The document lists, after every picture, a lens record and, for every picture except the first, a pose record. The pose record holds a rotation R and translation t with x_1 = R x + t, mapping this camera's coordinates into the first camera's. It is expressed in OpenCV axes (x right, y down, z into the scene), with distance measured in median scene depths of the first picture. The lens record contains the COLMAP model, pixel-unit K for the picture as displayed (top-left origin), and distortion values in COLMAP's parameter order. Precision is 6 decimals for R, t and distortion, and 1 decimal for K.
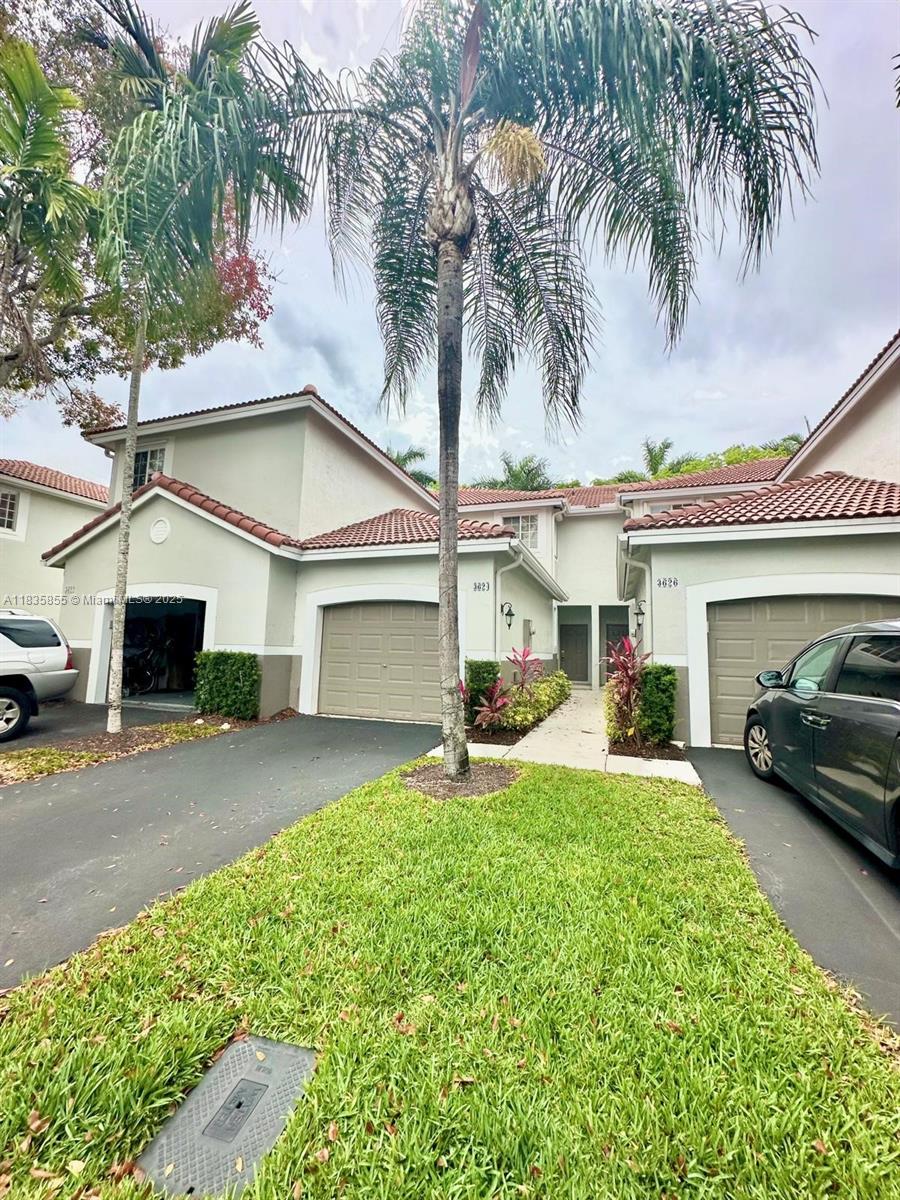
lens RADIAL K [[479.3, 0, 443.4], [0, 479.3, 598.5], [0, 0, 1]] dist [-0.003662, 0.000219]
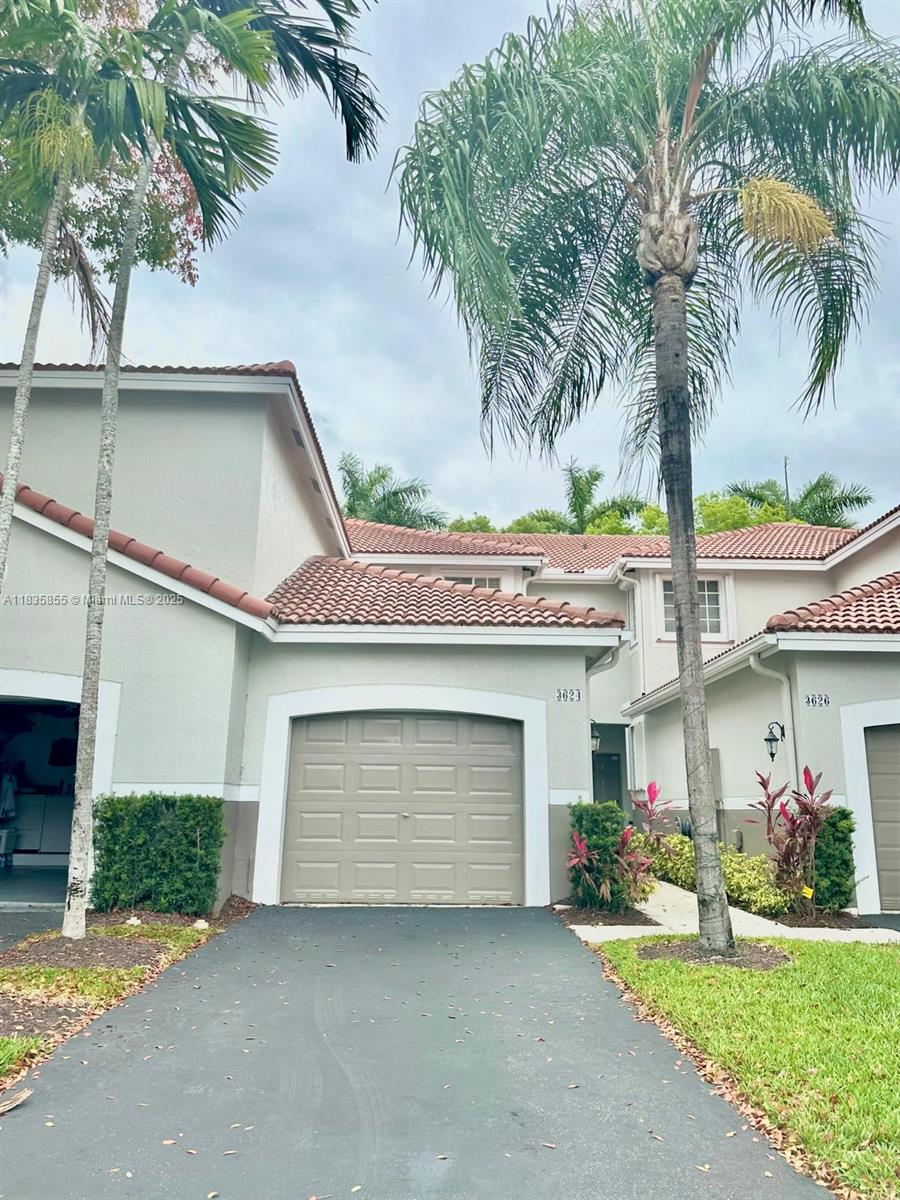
lens RADIAL K [[885.7, 0, 442.9], [0, 885.7, 592.7], [0, 0, 1]] dist [0.039286, -0.004170]
pose [[0.937052, 0.071946, 0.341699, -0.477720], [-0.029057, 0.991216, -0.129022, -0.000802], [-0.347980, 0.110972, 0.930911, -0.125749]]
